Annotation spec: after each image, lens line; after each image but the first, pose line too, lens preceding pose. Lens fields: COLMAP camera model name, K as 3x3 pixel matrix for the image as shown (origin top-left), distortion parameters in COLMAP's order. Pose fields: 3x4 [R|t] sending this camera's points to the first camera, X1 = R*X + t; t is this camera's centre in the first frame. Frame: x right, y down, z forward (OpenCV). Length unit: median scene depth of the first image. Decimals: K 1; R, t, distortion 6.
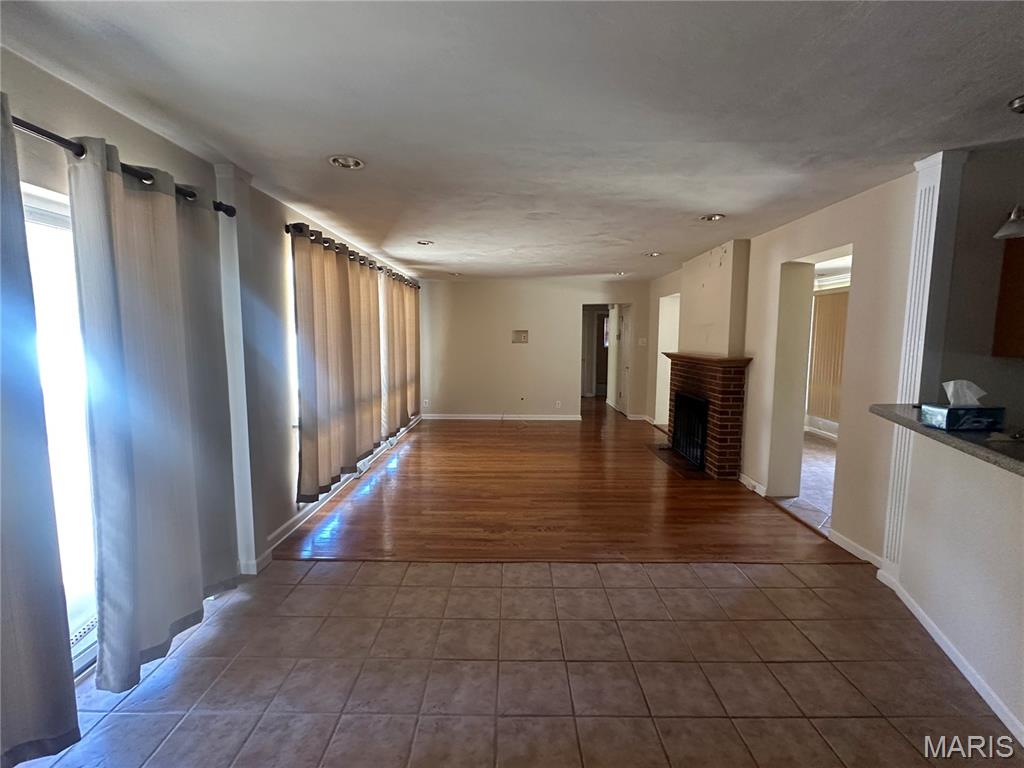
lens RADIAL K [[455.9, 0, 509.1], [0, 455.9, 384.0], [0, 0, 1]] dist [-0.002206, 0.000421]
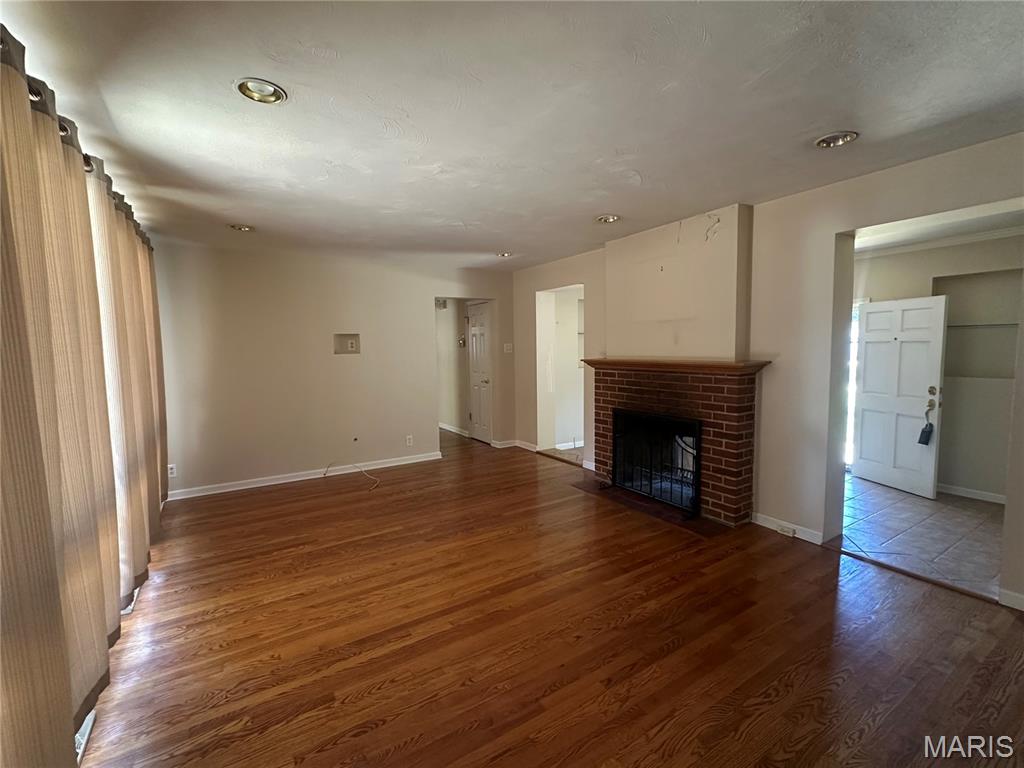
lens RADIAL K [[455.9, 0, 510.9], [0, 455.9, 384.5], [0, 0, 1]] dist [-0.002206, 0.000421]
pose [[0.836560, -0.066657, 0.543805, -0.221956], [0.078095, 0.996944, 0.002063, -0.049179], [-0.542280, 0.040743, 0.839209, 0.547849]]
